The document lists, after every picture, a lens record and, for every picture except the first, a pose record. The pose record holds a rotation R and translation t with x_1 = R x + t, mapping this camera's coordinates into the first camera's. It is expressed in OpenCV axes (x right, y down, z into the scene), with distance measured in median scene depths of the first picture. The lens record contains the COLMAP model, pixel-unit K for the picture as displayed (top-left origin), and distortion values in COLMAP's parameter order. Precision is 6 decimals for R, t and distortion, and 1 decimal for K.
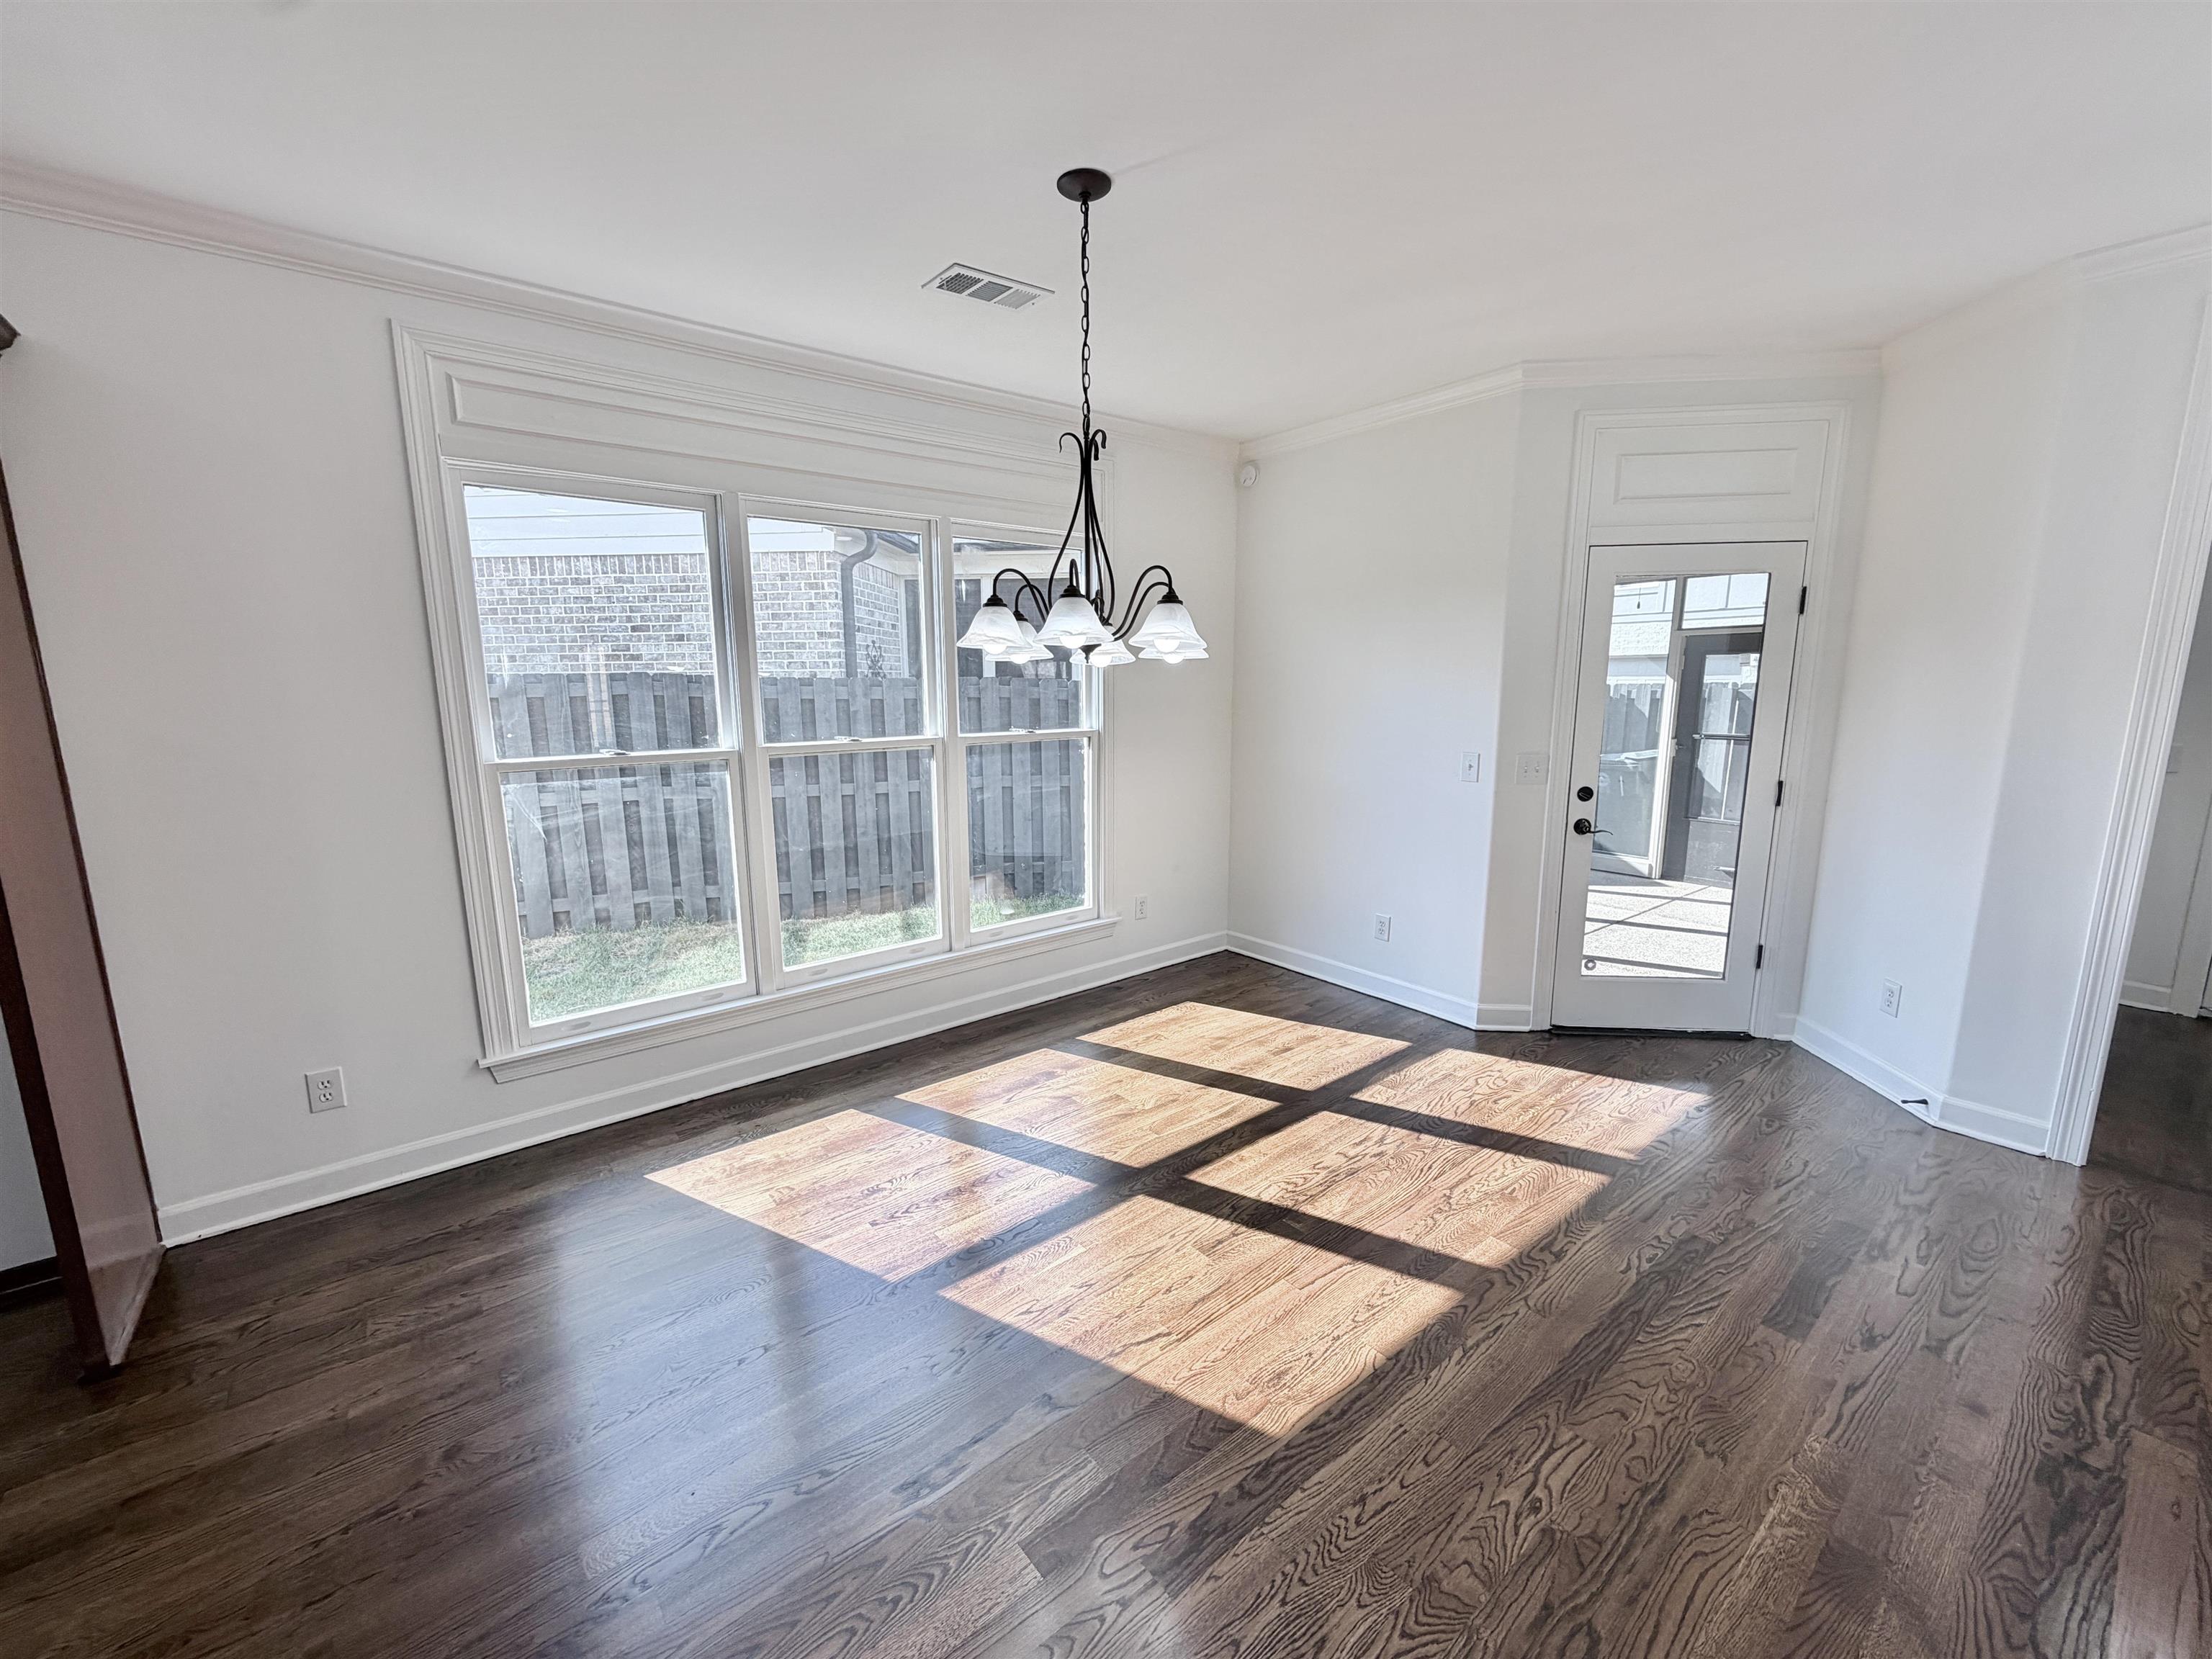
lens RADIAL K [[884.8, 0, 1113.0], [0, 884.8, 840.2], [0, 0, 1]] dist [-0.001485, 0.000912]
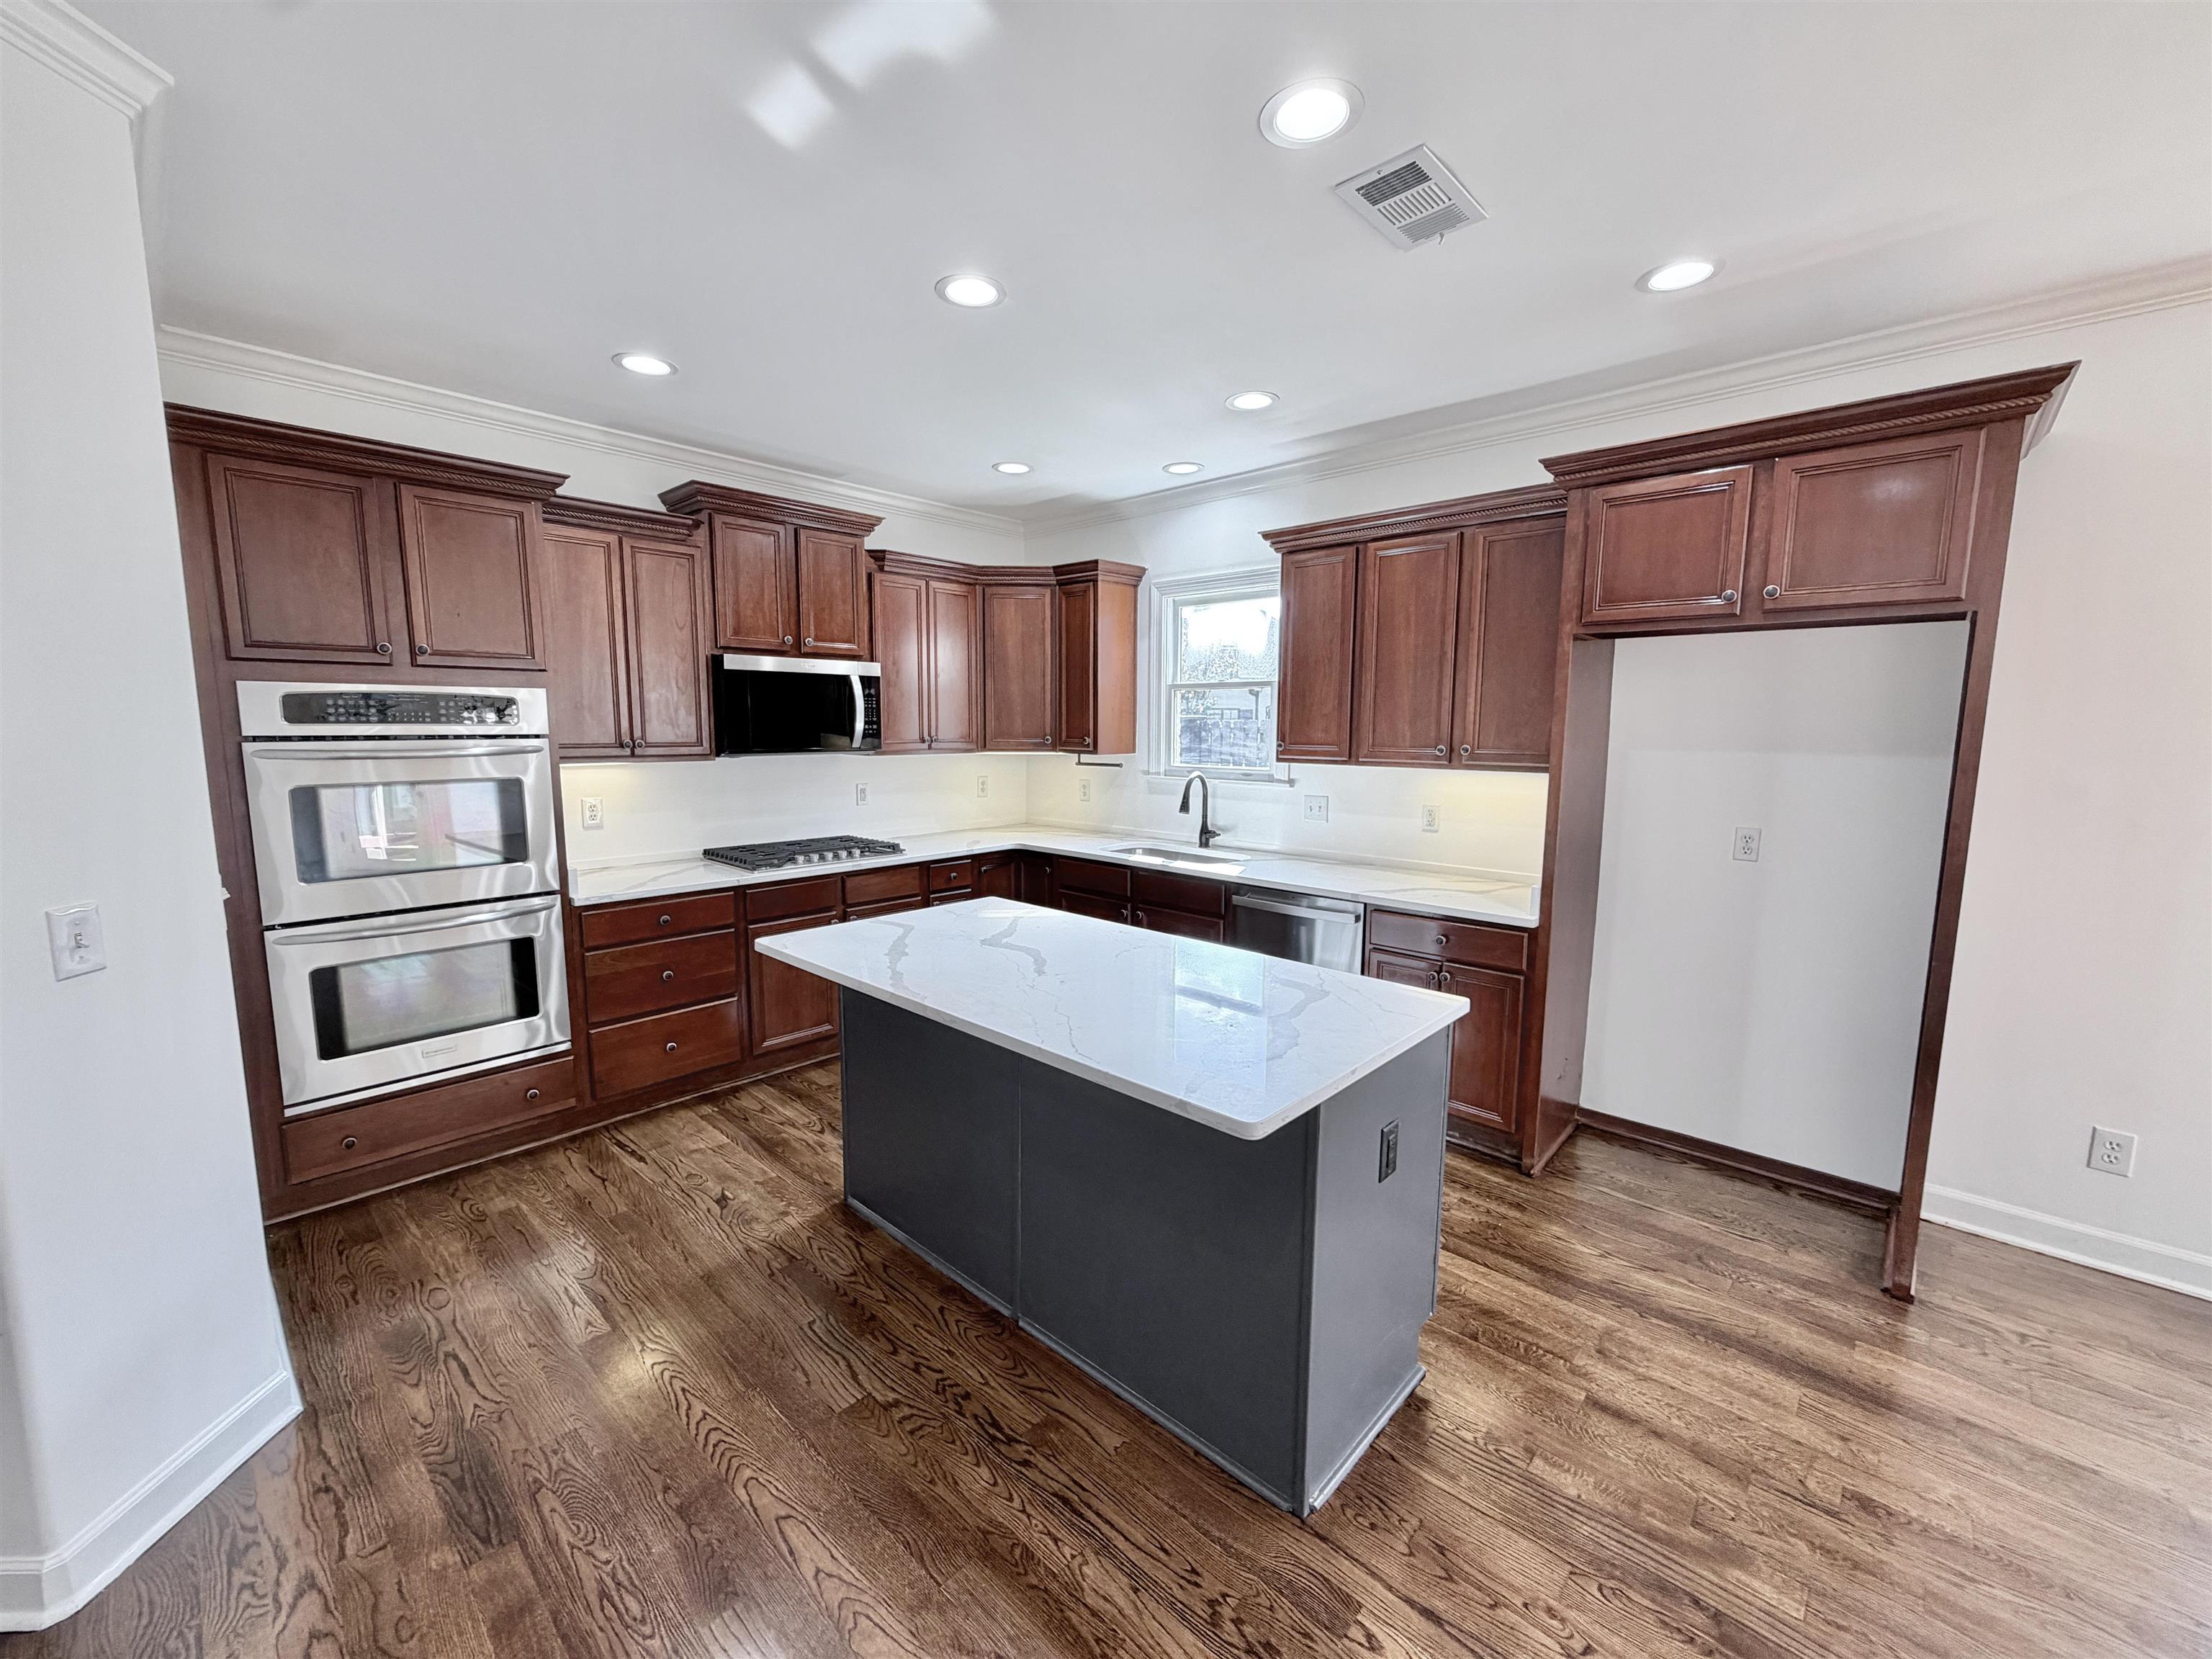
lens RADIAL K [[884.8, 0, 1097.8], [0, 884.8, 829.7], [0, 0, 1]] dist [-0.001485, 0.000912]
pose [[0.143201, 0.123933, -0.981903, -0.144783], [-0.178226, 0.979138, 0.097592, 0.041557], [0.973514, 0.161025, 0.162301, -0.292168]]
